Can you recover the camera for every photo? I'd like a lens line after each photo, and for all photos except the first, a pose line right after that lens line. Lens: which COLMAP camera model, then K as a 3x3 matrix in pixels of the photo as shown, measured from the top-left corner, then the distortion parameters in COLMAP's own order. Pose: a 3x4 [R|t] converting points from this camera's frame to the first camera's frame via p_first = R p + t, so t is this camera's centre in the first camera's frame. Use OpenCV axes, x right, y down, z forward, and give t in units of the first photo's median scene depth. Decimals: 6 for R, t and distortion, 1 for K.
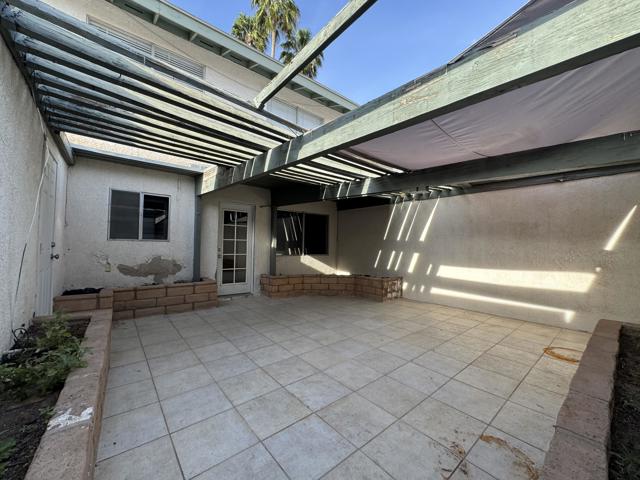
lens RADIAL K [[255.9, 0, 317.2], [0, 255.9, 237.1], [0, 0, 1]] dist [-0.002744, 0.000410]
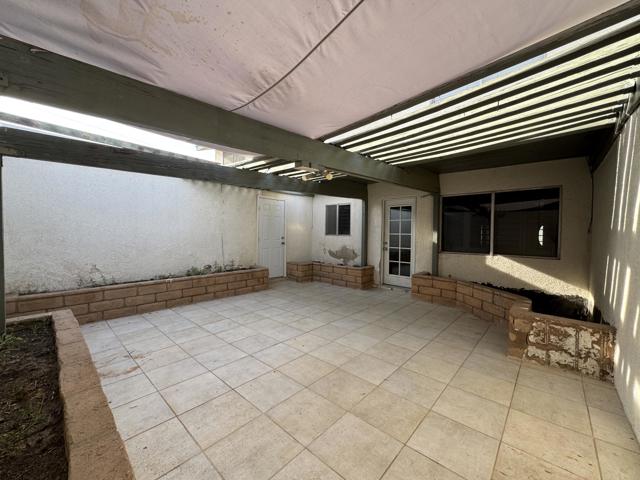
lens RADIAL K [[255.9, 0, 319.1], [0, 255.9, 235.8], [0, 0, 1]] dist [-0.002744, 0.000410]
pose [[0.137730, -0.004178, -0.990461, 0.853898], [0.021834, 0.999761, -0.001181, 0.016176], [0.990229, -0.021463, 0.137789, 0.698236]]
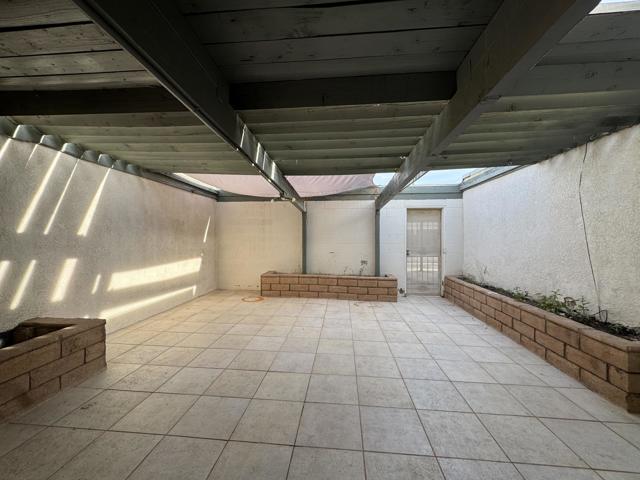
lens RADIAL K [[255.9, 0, 322.2], [0, 255.9, 241.8], [0, 0, 1]] dist [-0.002744, 0.000410]
pose [[-0.717454, -0.028672, 0.696015, -0.421594], [-0.033678, 0.999412, 0.006454, 0.010478], [-0.695791, -0.018810, -0.717998, 1.299501]]
